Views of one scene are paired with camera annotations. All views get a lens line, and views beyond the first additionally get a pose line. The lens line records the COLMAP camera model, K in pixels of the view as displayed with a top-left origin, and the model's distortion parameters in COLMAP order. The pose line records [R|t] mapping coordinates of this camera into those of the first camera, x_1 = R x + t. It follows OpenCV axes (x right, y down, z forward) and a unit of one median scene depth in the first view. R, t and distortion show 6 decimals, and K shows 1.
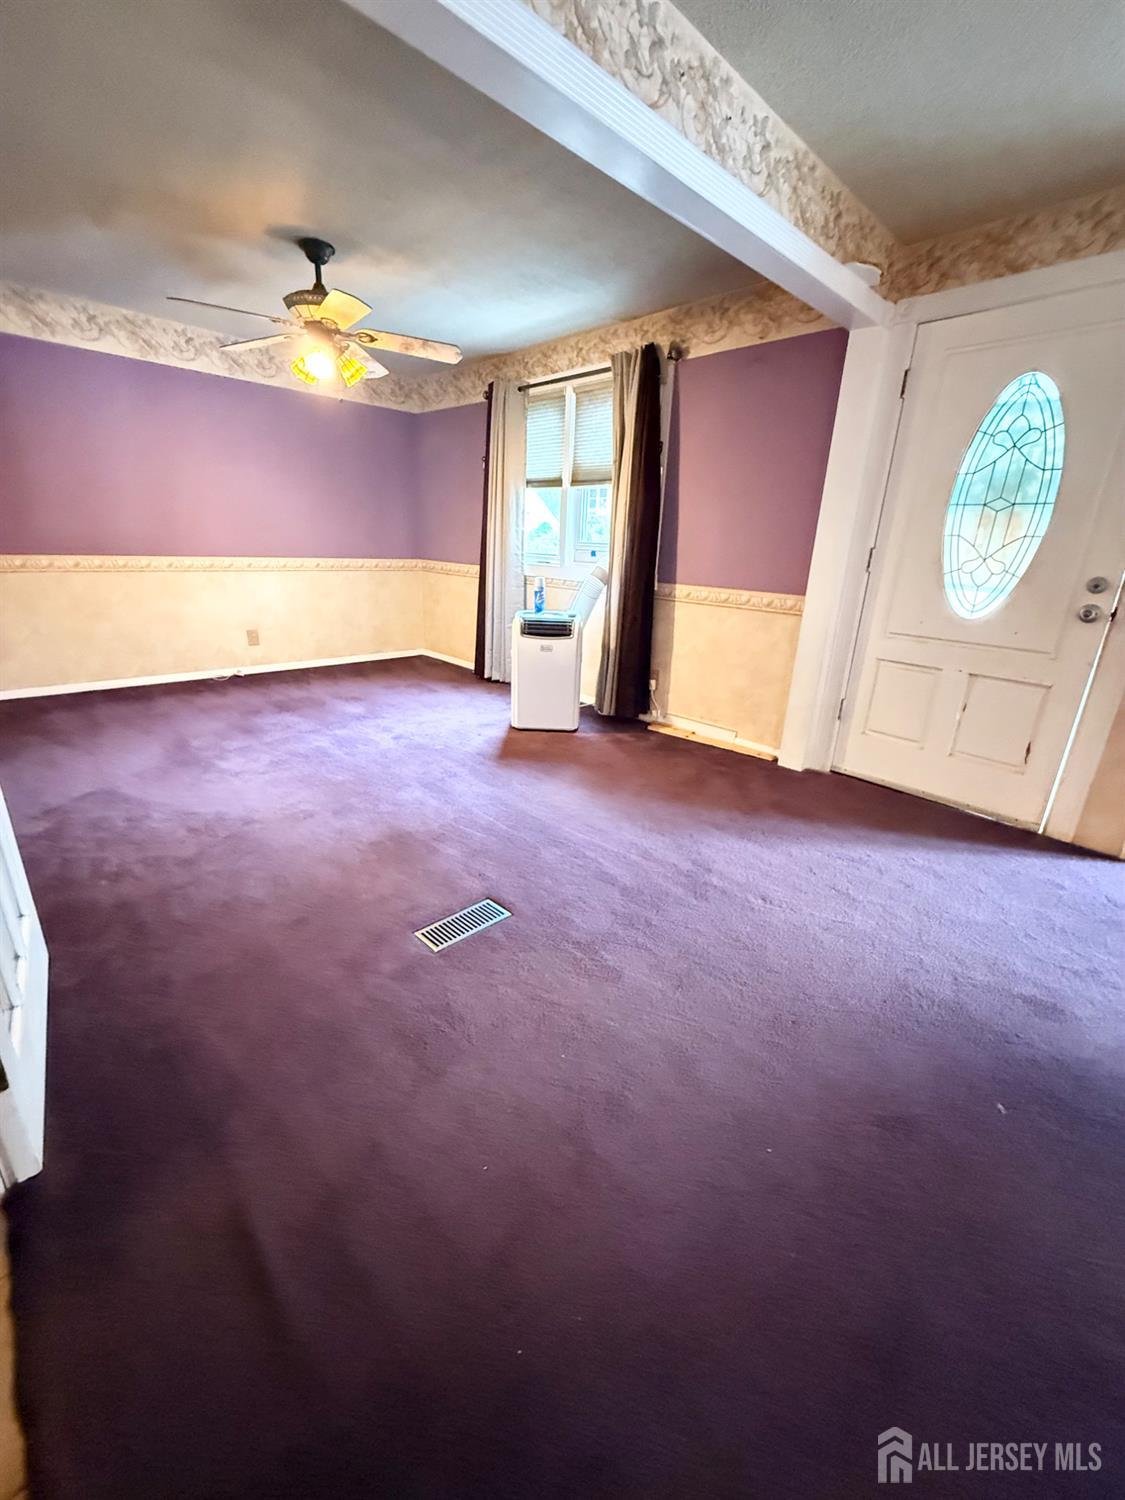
lens RADIAL K [[609.4, 0, 565.3], [0, 609.4, 748.2], [0, 0, 1]] dist [0.002650, -0.000570]
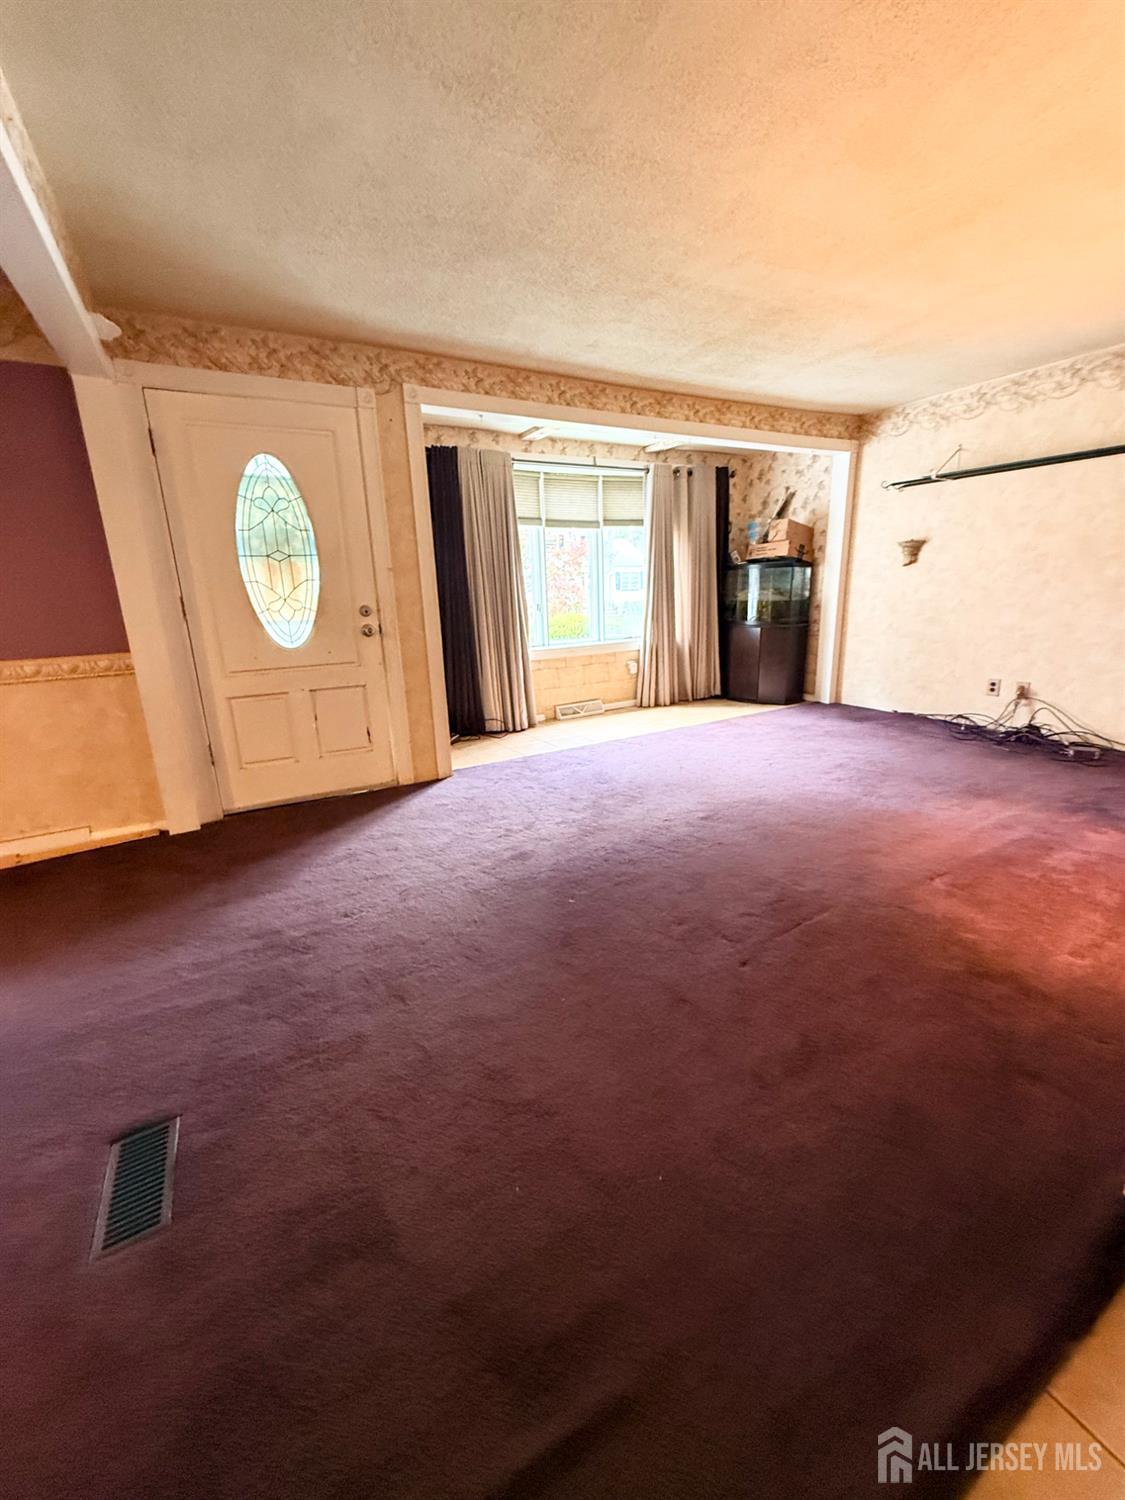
lens RADIAL K [[609.4, 0, 557.9], [0, 609.4, 750.0], [0, 0, 1]] dist [0.002650, -0.000570]
pose [[0.239376, -0.291918, 0.926004, -0.409353], [0.355991, 0.913701, 0.196014, -0.079112], [-0.903310, 0.282727, 0.322638, 0.197457]]
